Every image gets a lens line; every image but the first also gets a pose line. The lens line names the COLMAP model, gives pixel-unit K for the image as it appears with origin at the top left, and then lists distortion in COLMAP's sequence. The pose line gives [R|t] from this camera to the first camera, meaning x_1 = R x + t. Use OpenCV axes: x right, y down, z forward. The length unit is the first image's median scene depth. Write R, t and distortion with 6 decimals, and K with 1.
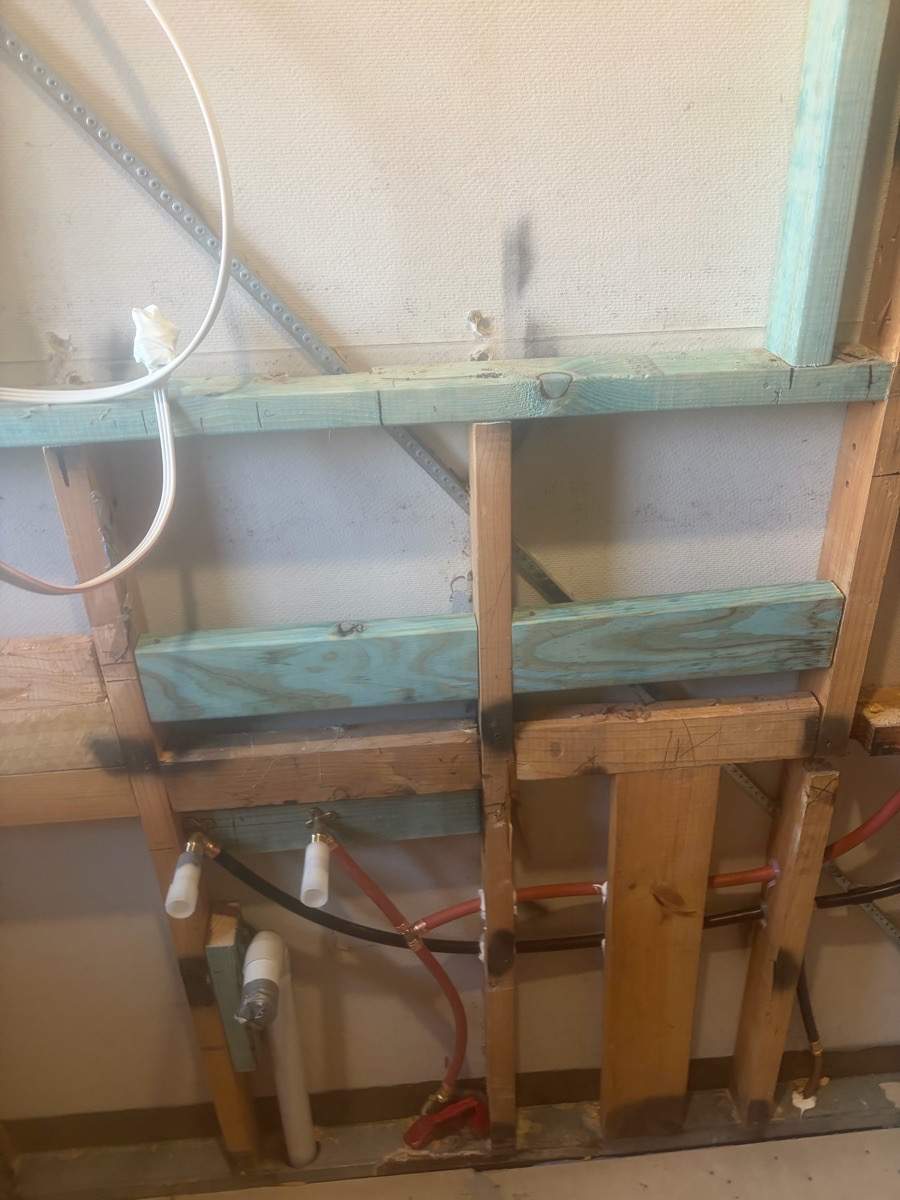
lens RADIAL K [[907.9, 0, 450.2], [0, 907.9, 601.6], [0, 0, 1]] dist [0.036997, -0.041907]
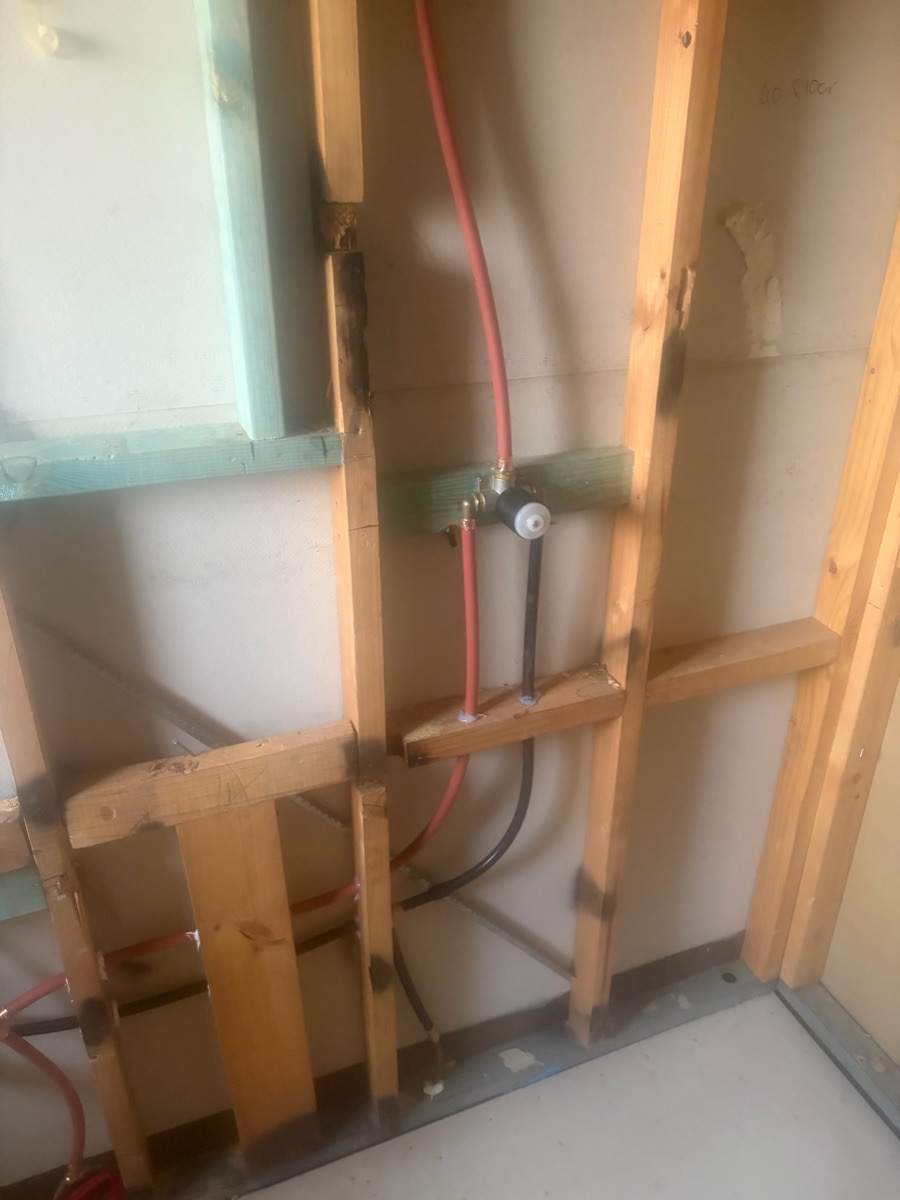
lens RADIAL K [[907.9, 0, 452.0], [0, 907.9, 604.3], [0, 0, 1]] dist [0.036997, -0.041907]
pose [[0.952340, -0.105833, 0.286092, 0.218956], [0.114150, 0.993385, -0.012502, -0.013300], [-0.282876, 0.044564, 0.958121, -0.104875]]
